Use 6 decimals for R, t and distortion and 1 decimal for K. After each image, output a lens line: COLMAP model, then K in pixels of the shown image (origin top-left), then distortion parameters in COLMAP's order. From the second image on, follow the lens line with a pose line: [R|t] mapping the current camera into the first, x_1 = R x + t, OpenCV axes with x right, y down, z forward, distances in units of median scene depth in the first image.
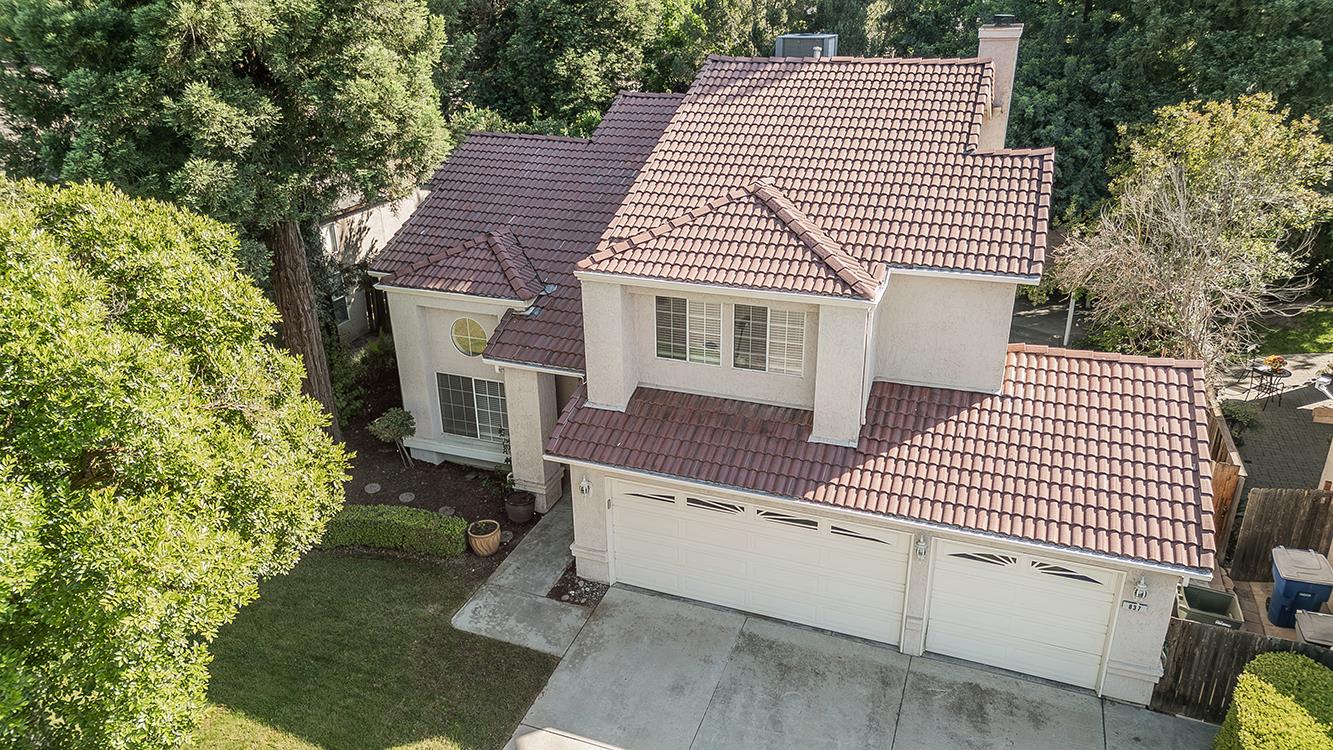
lens RADIAL K [[937.1, 0, 667.9], [0, 937.1, 374.5], [0, 0, 1]] dist [0.066869, -0.014837]
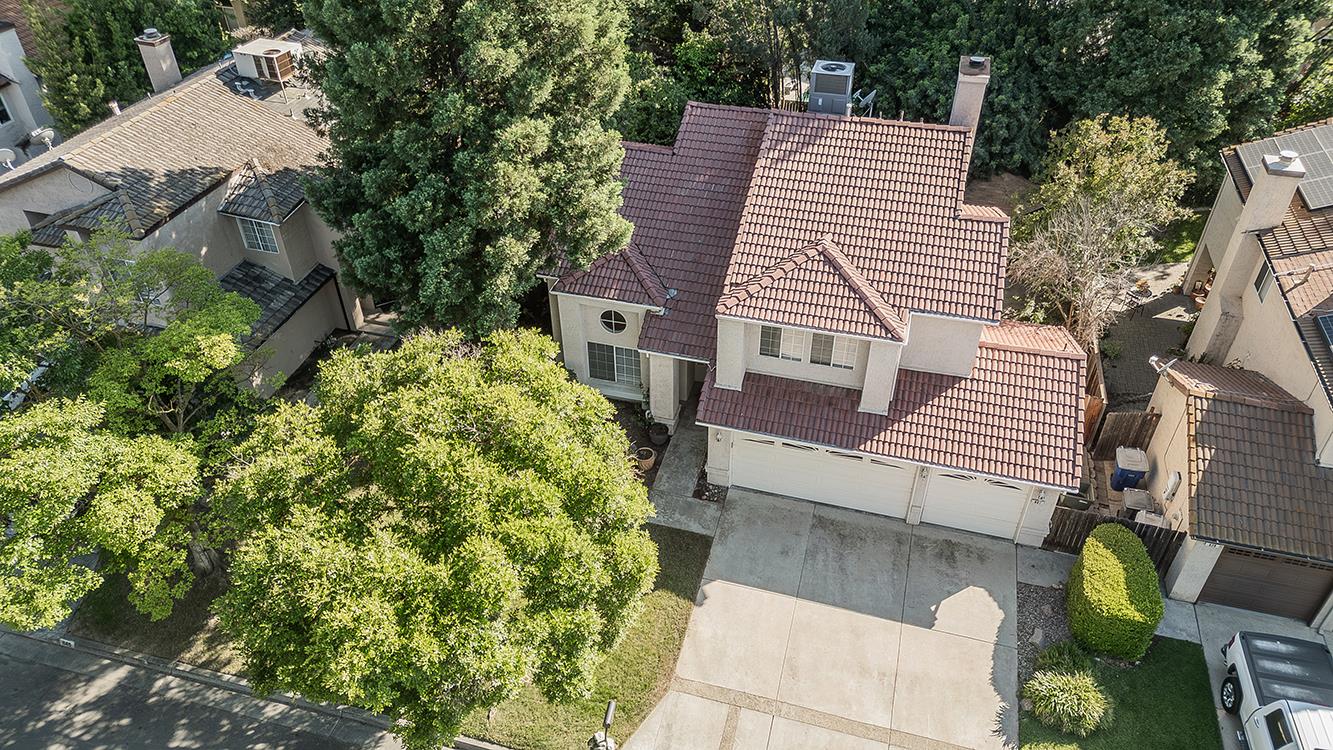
lens RADIAL K [[937.1, 0, 663.9], [0, 937.1, 374.9], [0, 0, 1]] dist [0.066869, -0.014837]
pose [[0.996081, -0.050340, 0.072726, -0.307508], [0.029650, 0.964705, 0.261658, -0.430347], [-0.083331, -0.258477, 0.962417, -0.558798]]
